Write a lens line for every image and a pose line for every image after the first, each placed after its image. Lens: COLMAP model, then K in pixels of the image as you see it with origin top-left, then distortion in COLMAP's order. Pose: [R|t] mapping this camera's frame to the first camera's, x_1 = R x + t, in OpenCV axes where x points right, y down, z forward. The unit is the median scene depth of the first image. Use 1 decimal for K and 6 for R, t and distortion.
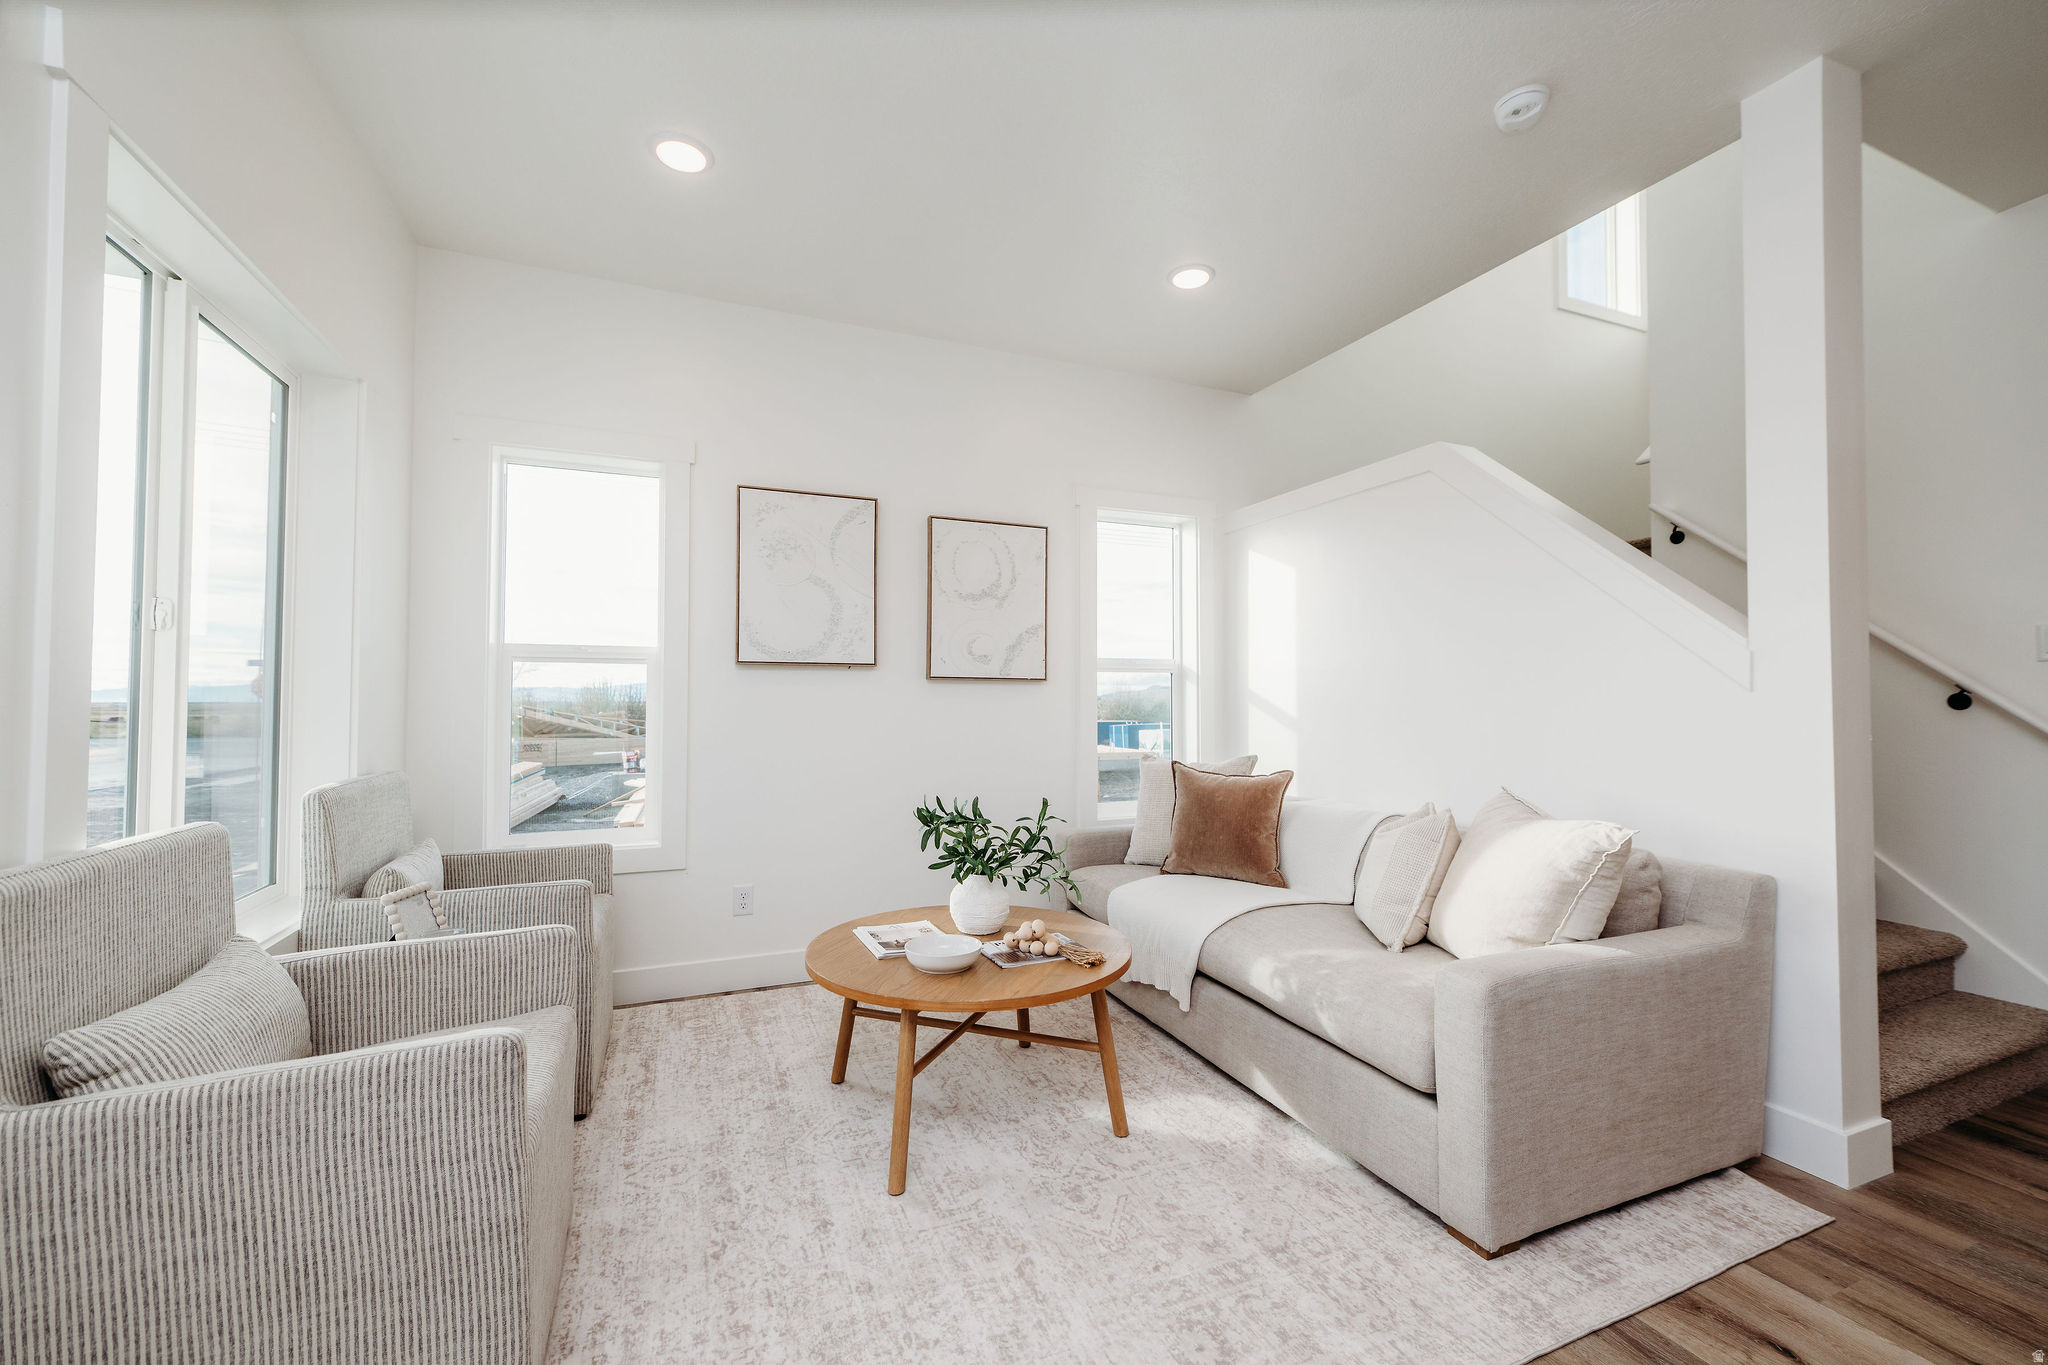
lens RADIAL K [[808.4, 0, 1026.4], [0, 808.4, 677.7], [0, 0, 1]] dist [0.001248, -0.000285]
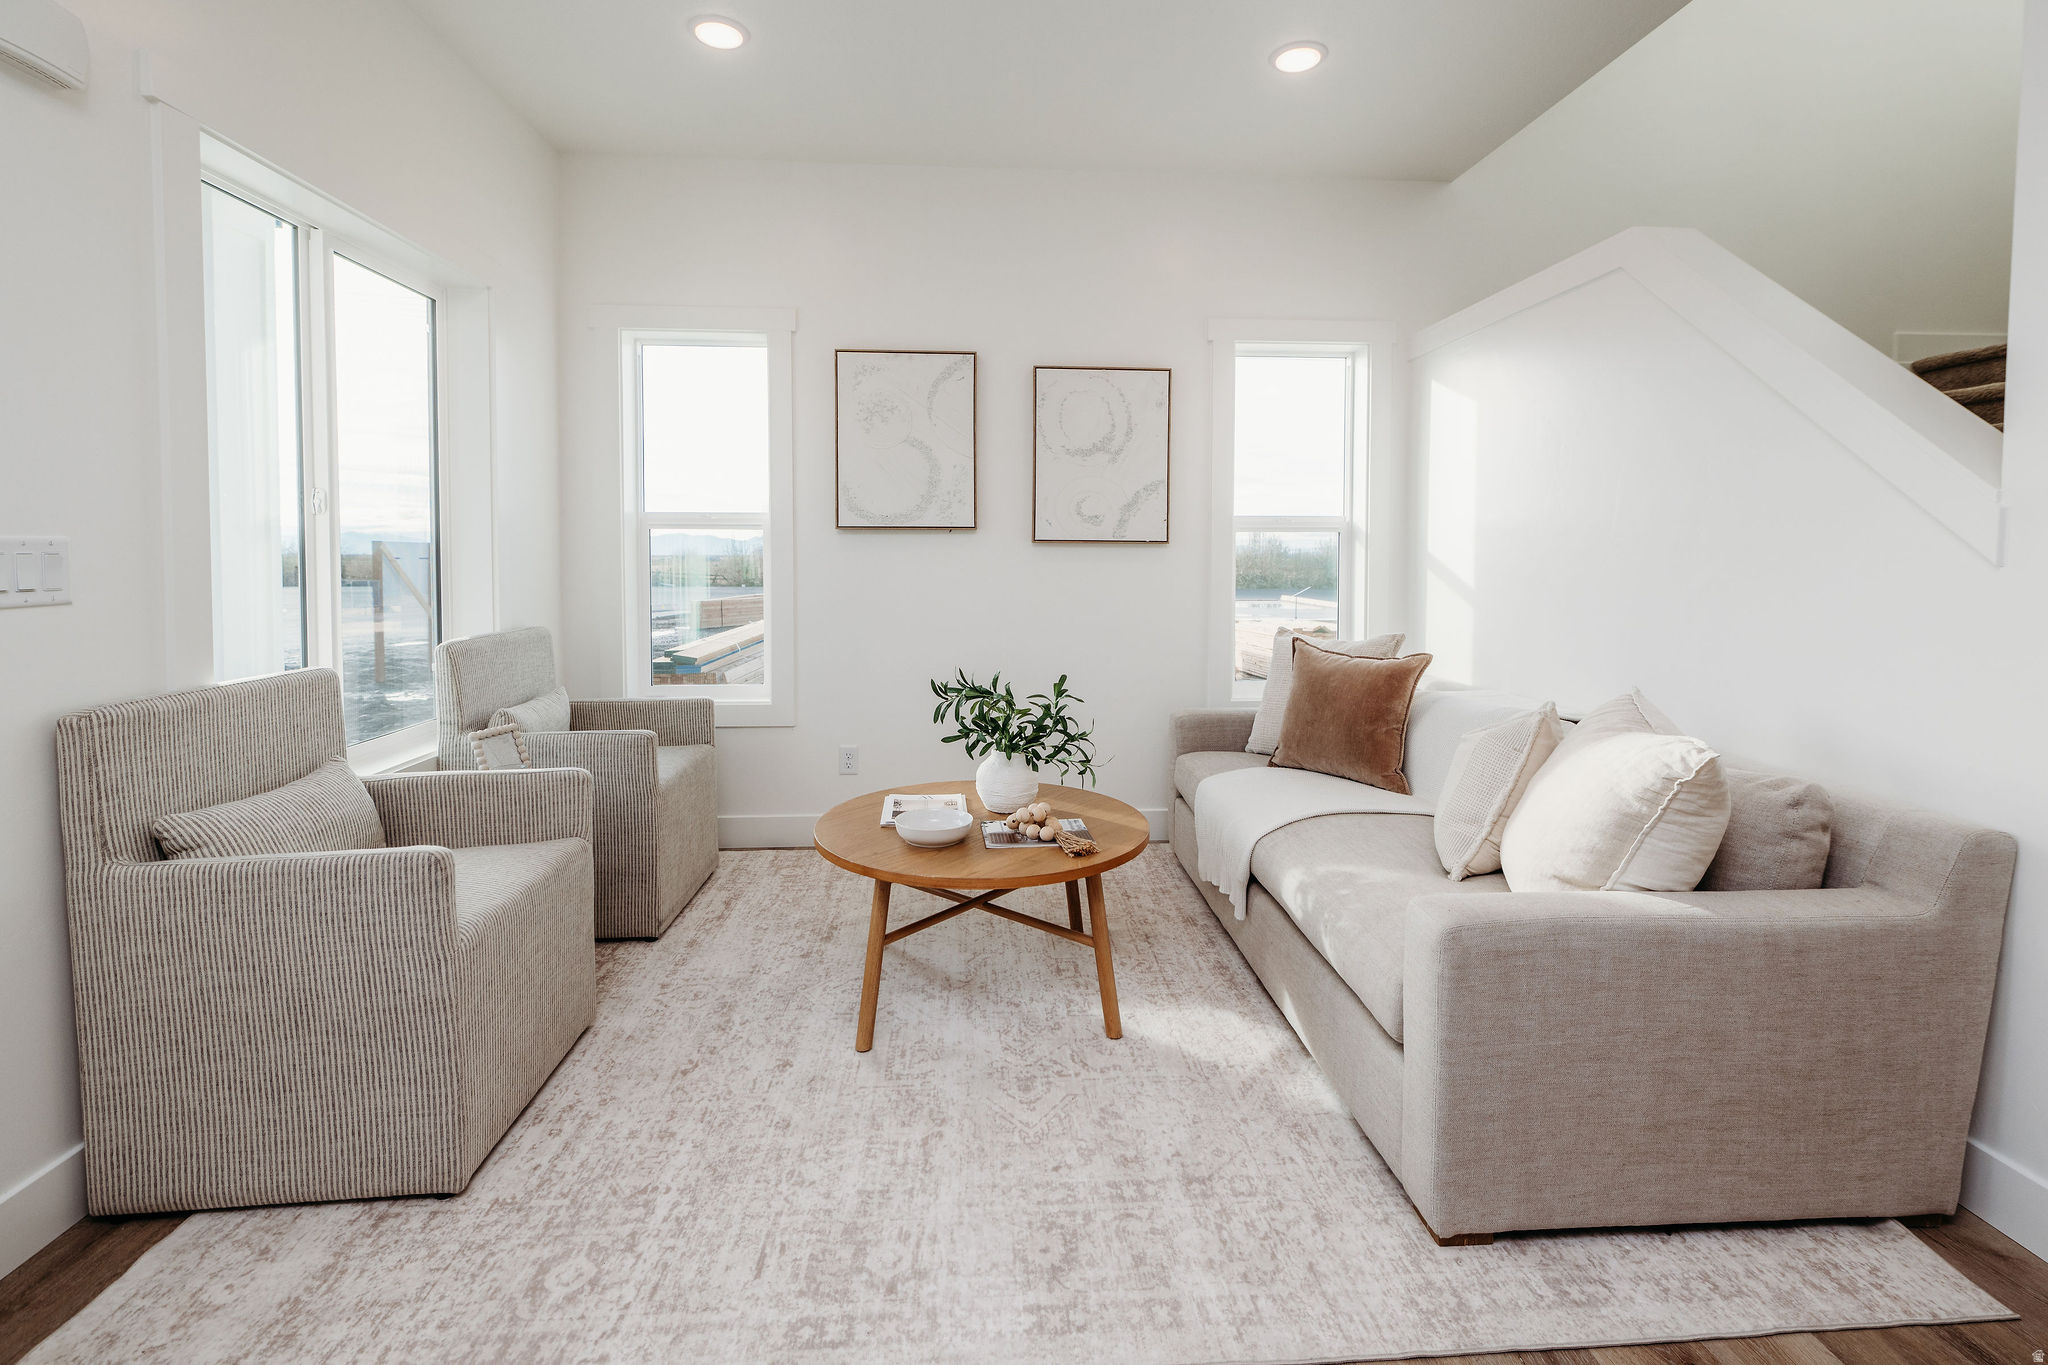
lens RADIAL K [[897.8, 0, 1027.6], [0, 897.8, 585.3], [0, 0, 1]] dist [0.001691, -0.000412]
pose [[0.947938, 0.011737, -0.318239, 0.343064], [0.007590, 0.998204, 0.059423, -0.017681], [0.318365, -0.058744, 0.946146, 0.016129]]
